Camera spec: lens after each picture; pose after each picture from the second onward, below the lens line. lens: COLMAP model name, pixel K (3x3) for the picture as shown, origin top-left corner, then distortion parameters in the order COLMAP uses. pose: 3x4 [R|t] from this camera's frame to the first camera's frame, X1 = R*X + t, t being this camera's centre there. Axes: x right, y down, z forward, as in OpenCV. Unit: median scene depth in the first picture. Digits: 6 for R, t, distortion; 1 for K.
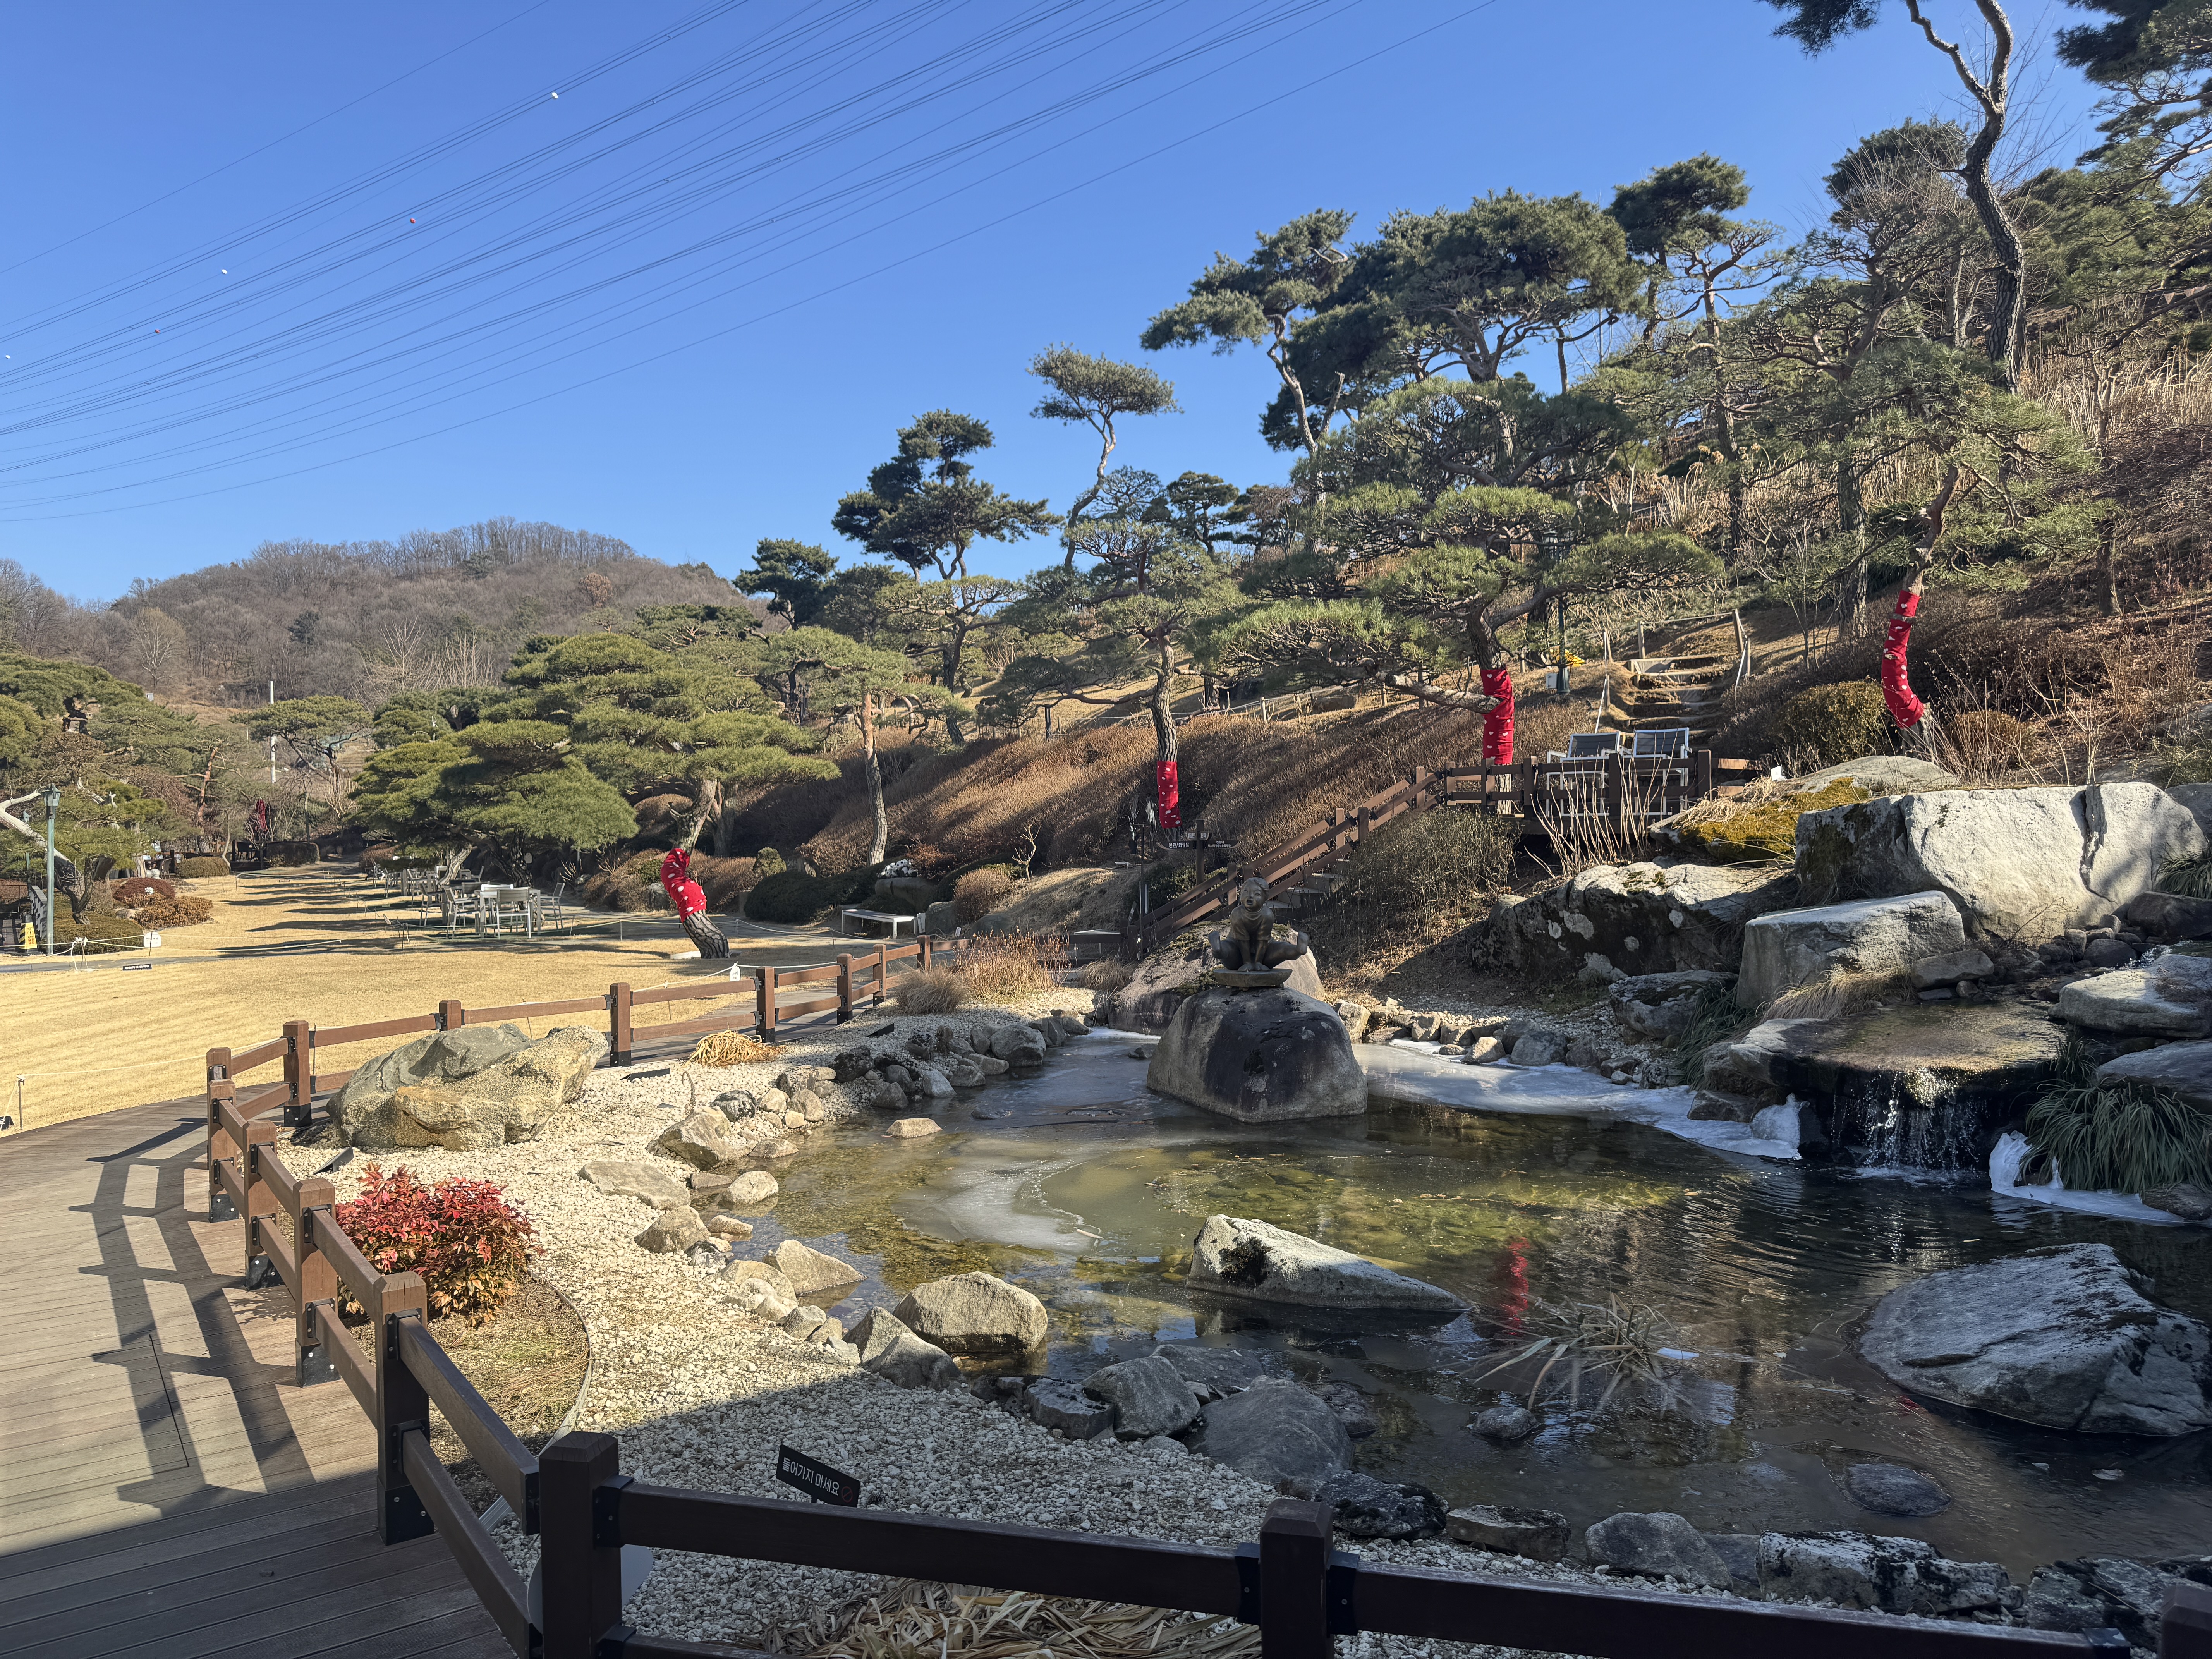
lens RADIAL K [[1566.0, 0, 1106.0], [0, 1566.0, 829.5], [0, 0, 1]] dist [0.051225, -0.058396]
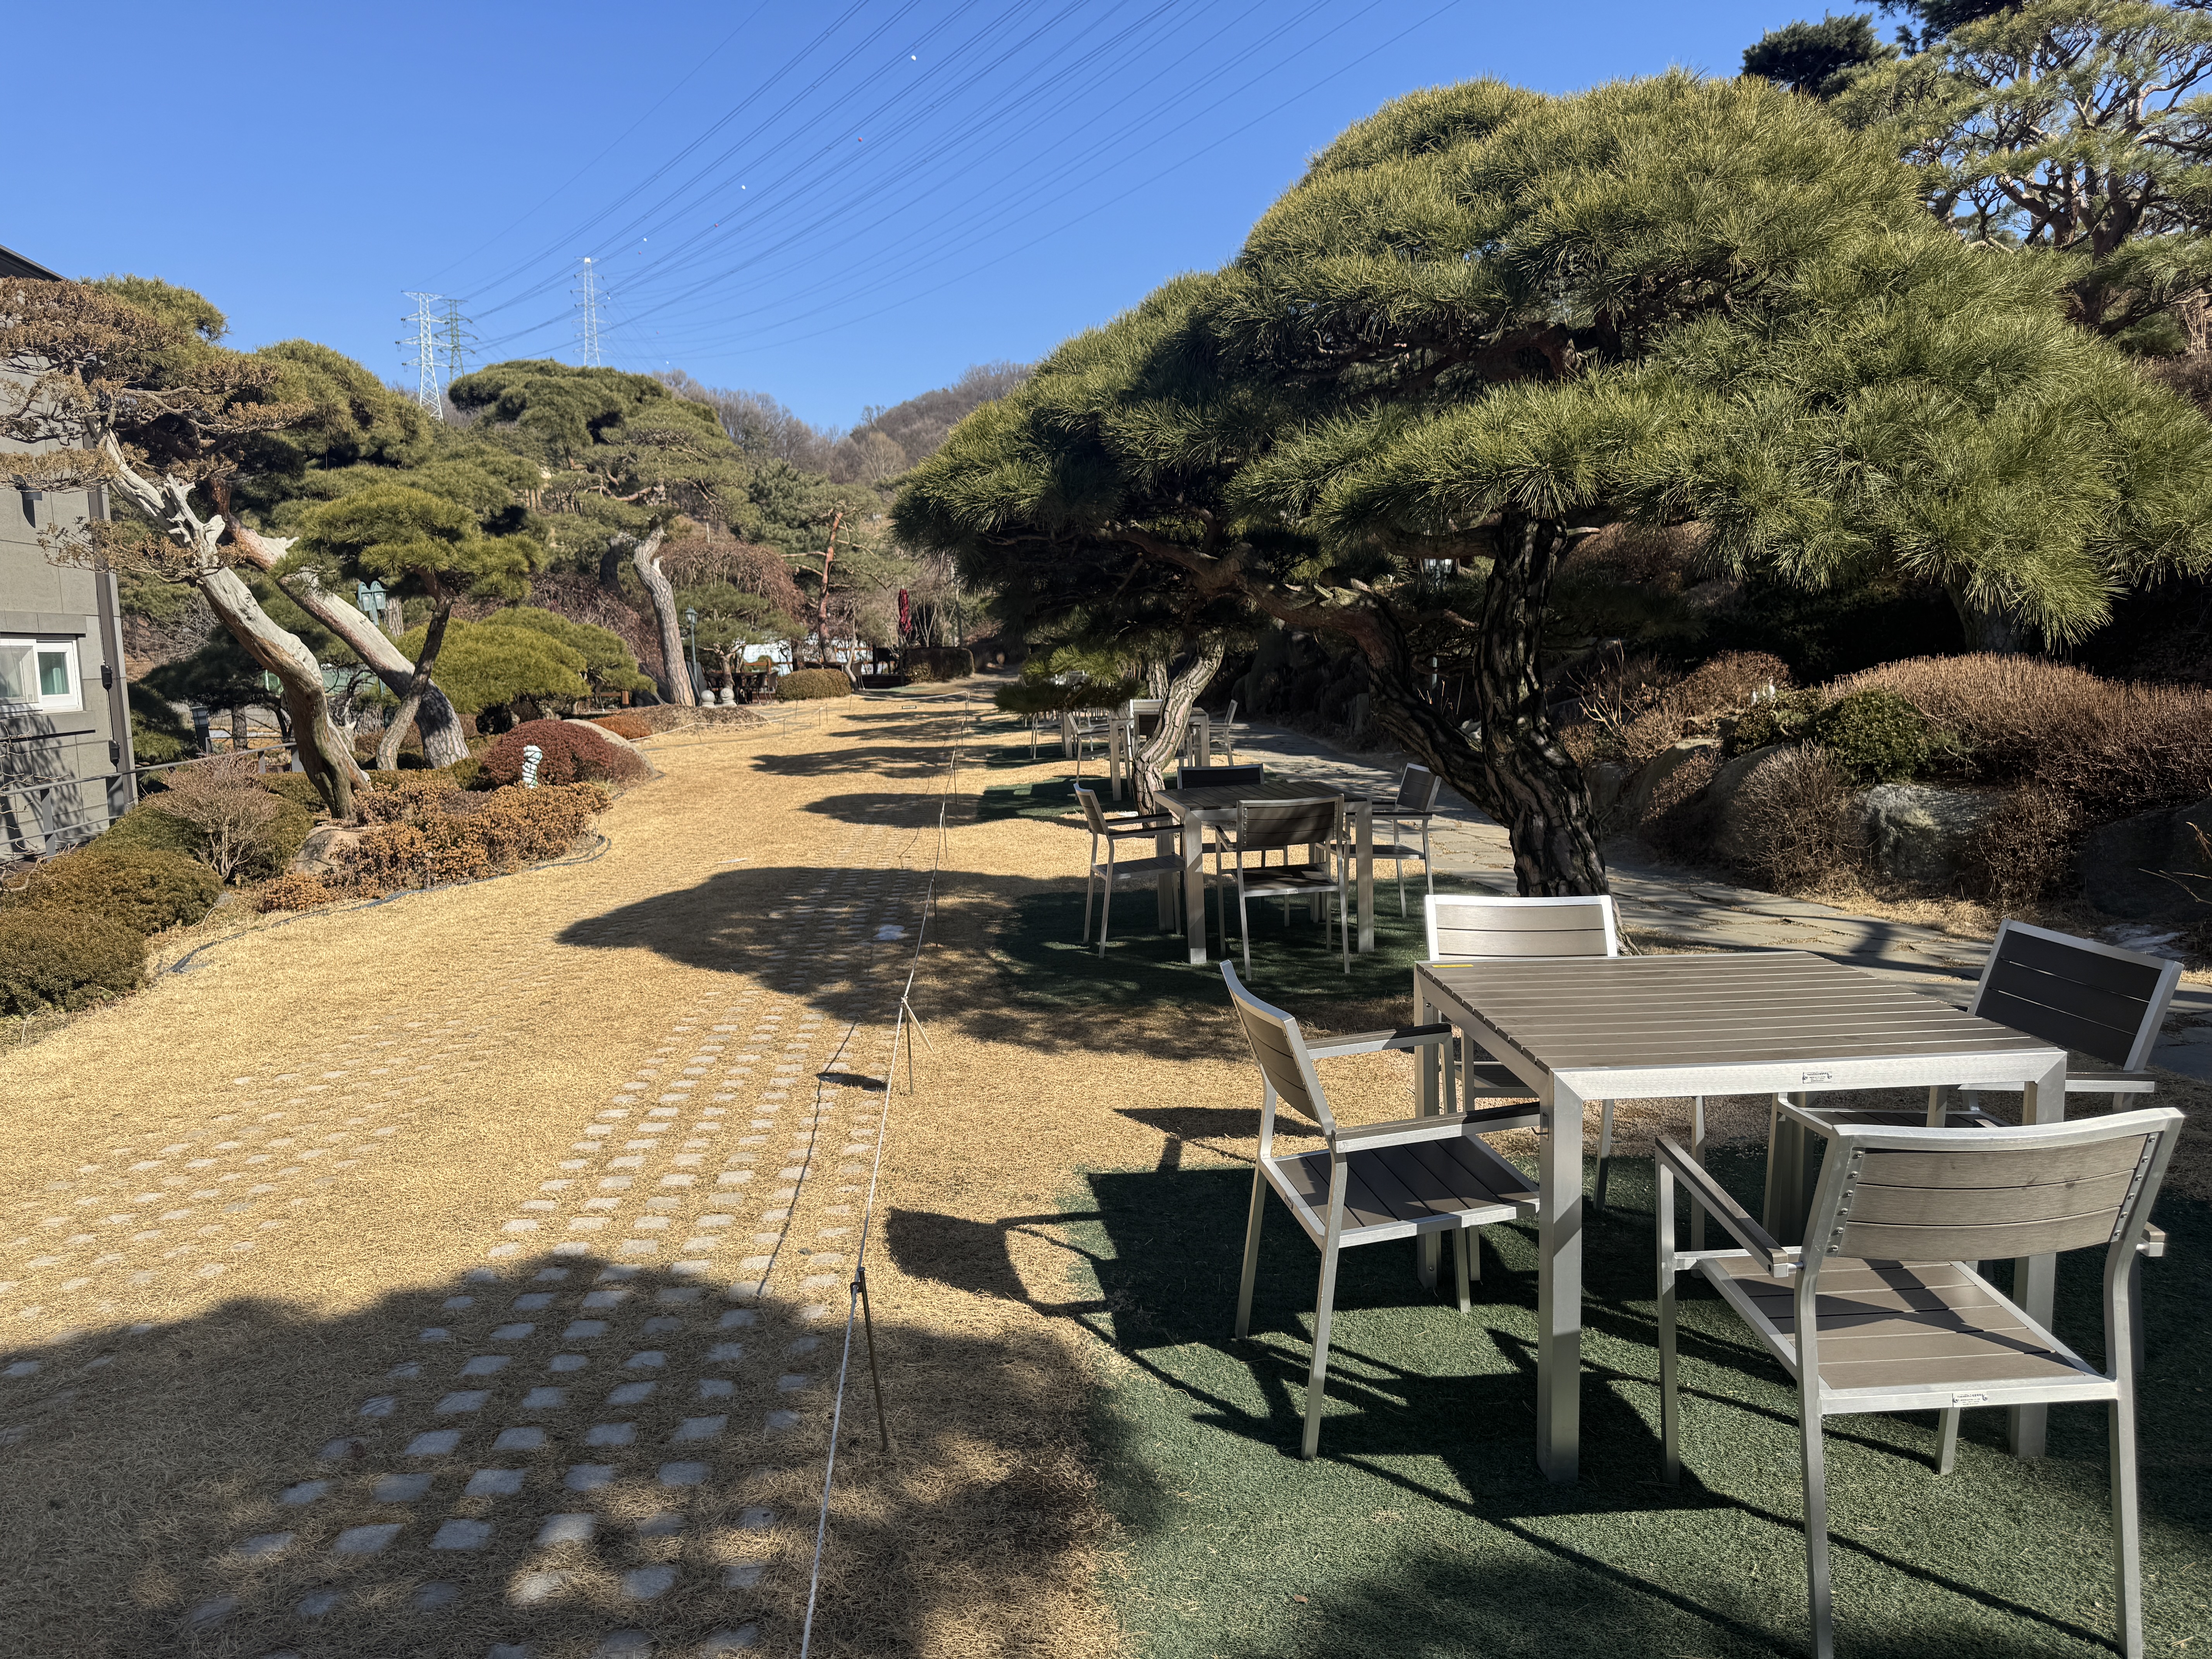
lens RADIAL K [[1566.0, 0, 1106.0], [0, 1566.0, 829.5], [0, 0, 1]] dist [0.051225, -0.058396]
pose [[0.917490, 0.041437, -0.395595, -0.166131], [0.007490, 0.992583, 0.121342, 0.004492], [0.397689, -0.114293, 0.910374, 0.387061]]
